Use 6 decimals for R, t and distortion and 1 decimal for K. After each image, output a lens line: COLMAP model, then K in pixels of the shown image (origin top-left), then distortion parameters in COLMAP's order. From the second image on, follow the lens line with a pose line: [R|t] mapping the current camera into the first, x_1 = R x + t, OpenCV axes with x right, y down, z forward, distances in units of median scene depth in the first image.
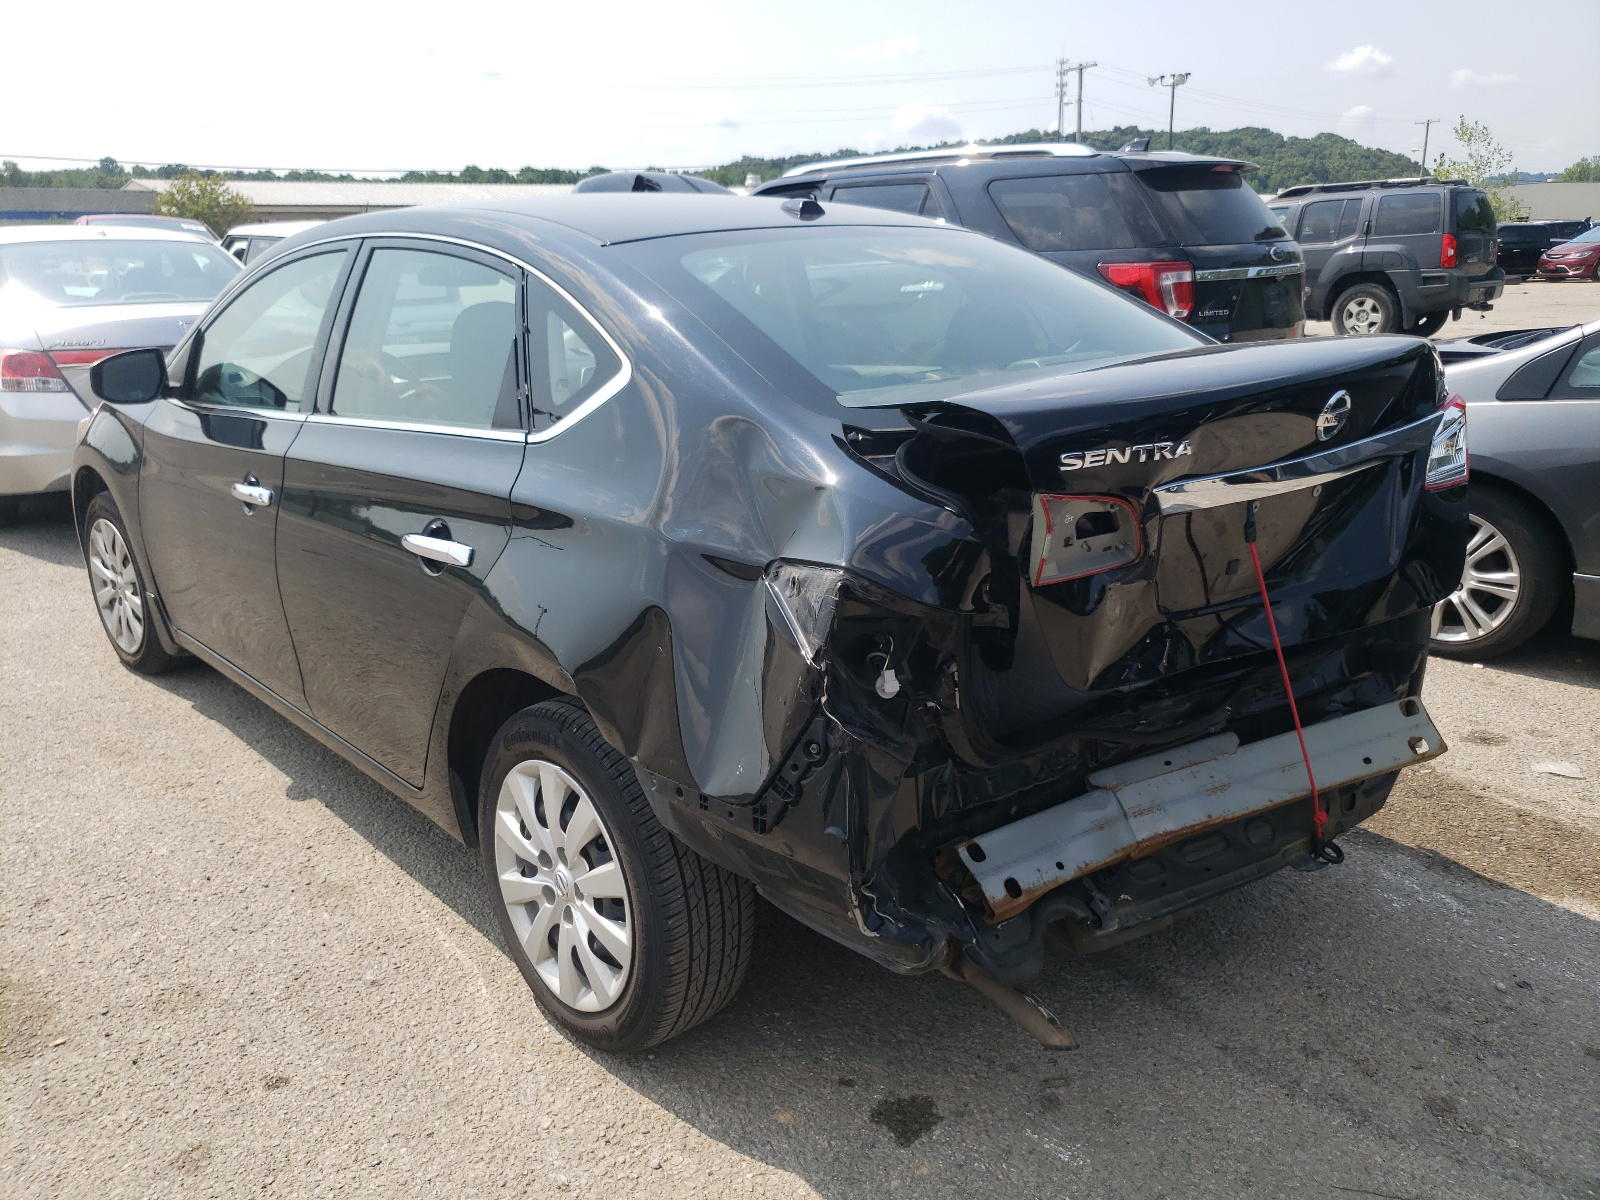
lens RADIAL K [[1234.5, 0, 805.7], [0, 1234.5, 608.5], [0, 0, 1]] dist [0.028342, -0.010465]
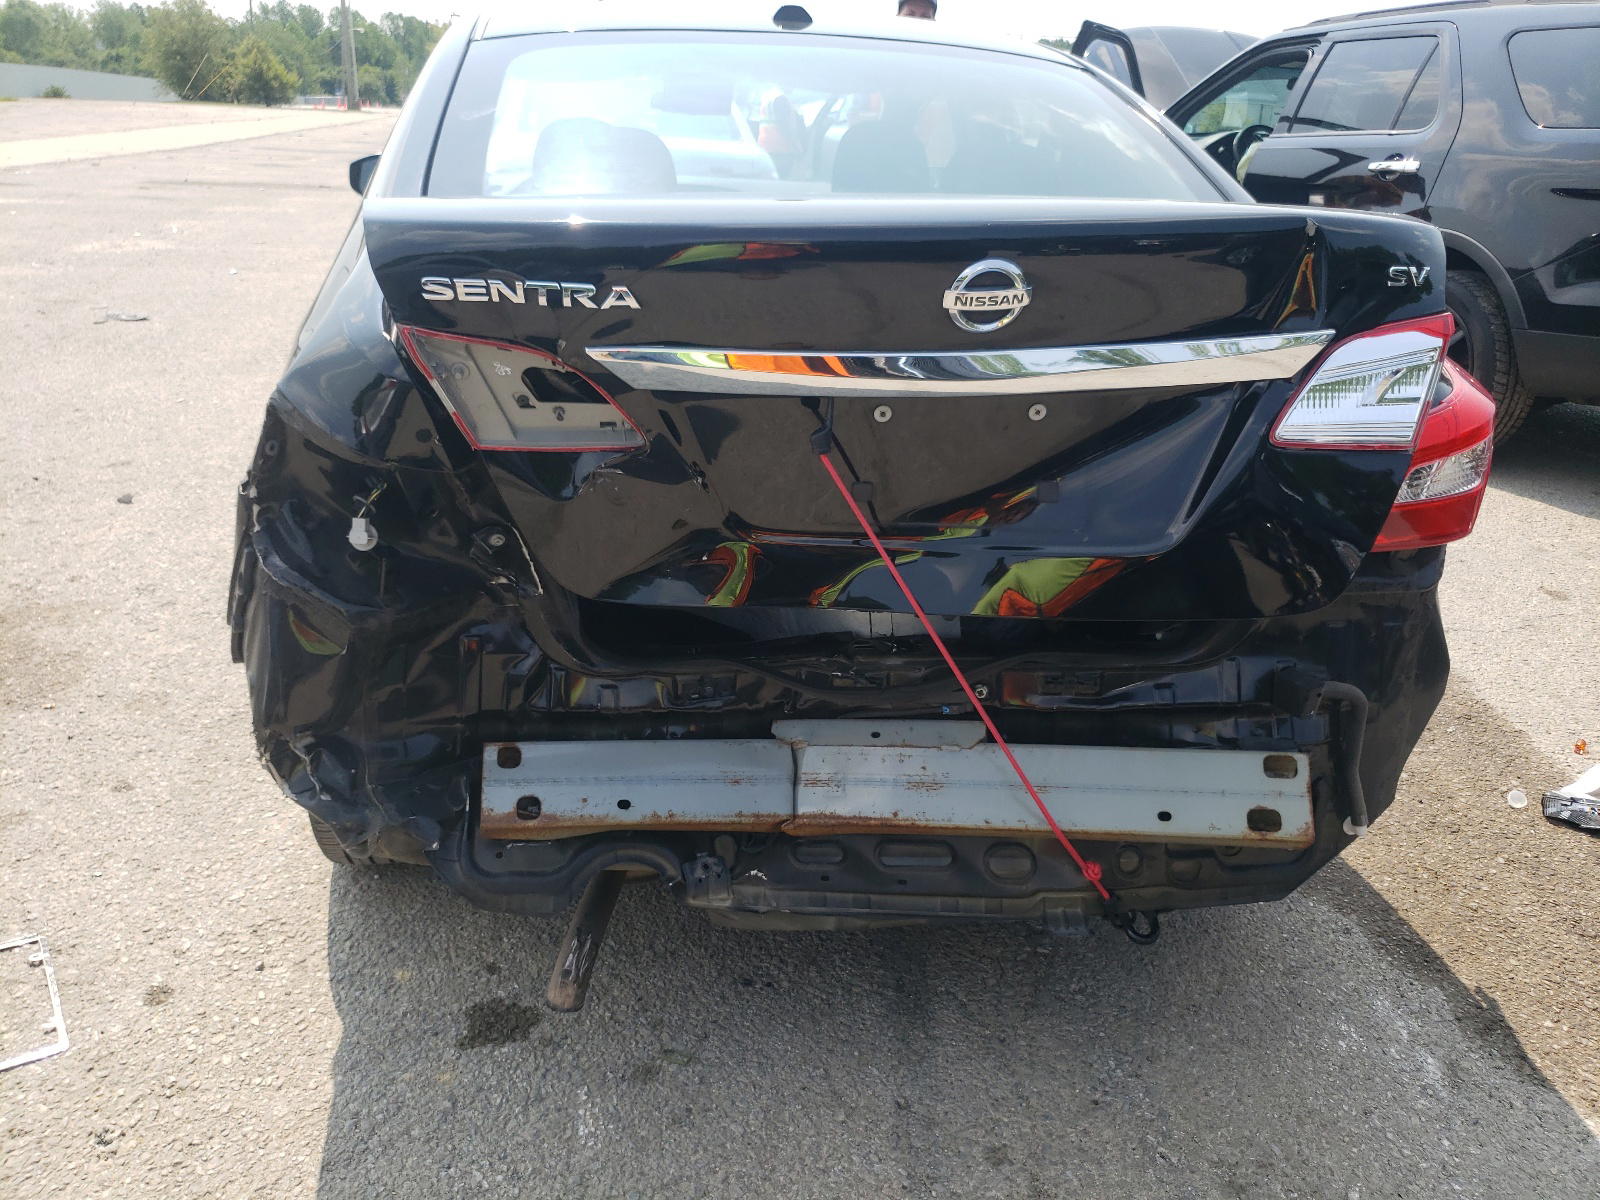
lens RADIAL K [[1234.5, 0, 800.6], [0, 1234.5, 589.9], [0, 0, 1]] dist [0.028342, -0.010465]
pose [[0.861304, 0.224327, -0.455888, 0.625206], [-0.189222, 0.974333, 0.121942, -0.054927], [0.471541, -0.018765, 0.881644, 0.309025]]
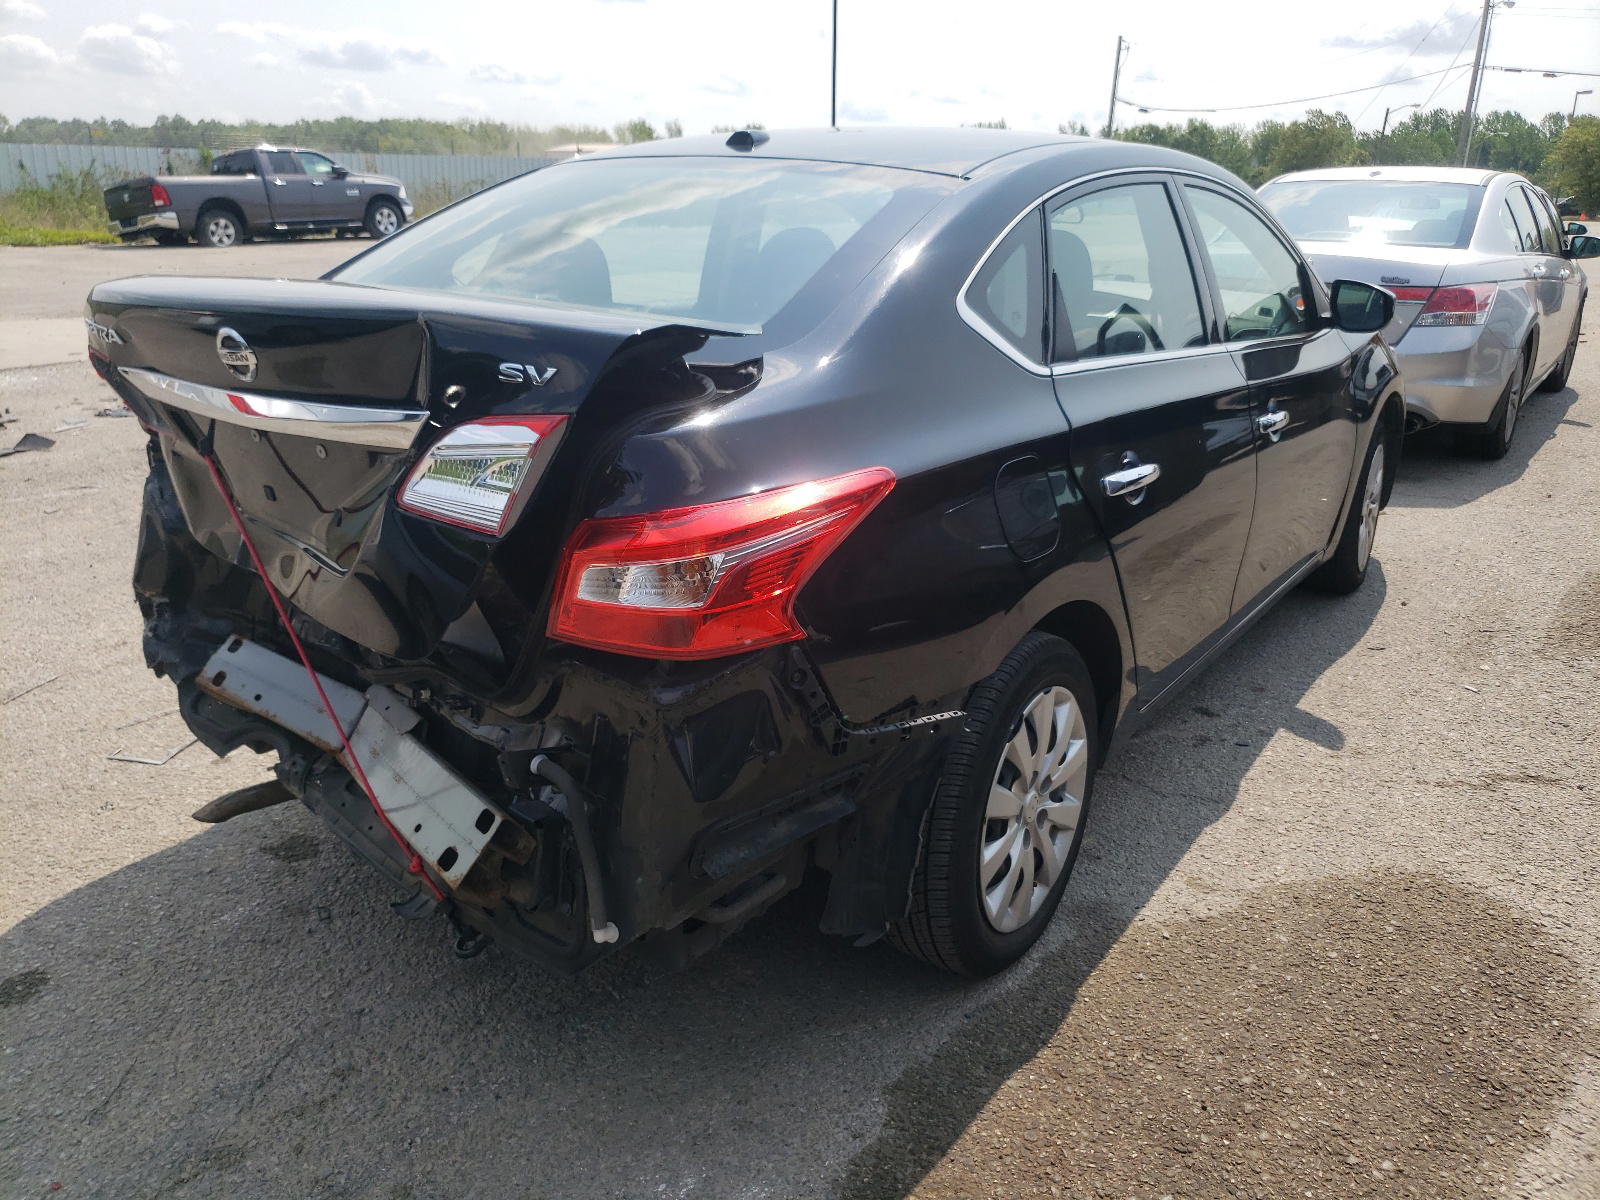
lens RADIAL K [[1234.5, 0, 804.5], [0, 1234.5, 598.6], [0, 0, 1]] dist [0.028342, -0.010465]
pose [[0.228685, 0.328937, -0.916244, 1.315171], [-0.303008, 0.918484, 0.254113, -0.322097], [0.925143, 0.219517, 0.309714, 1.042844]]
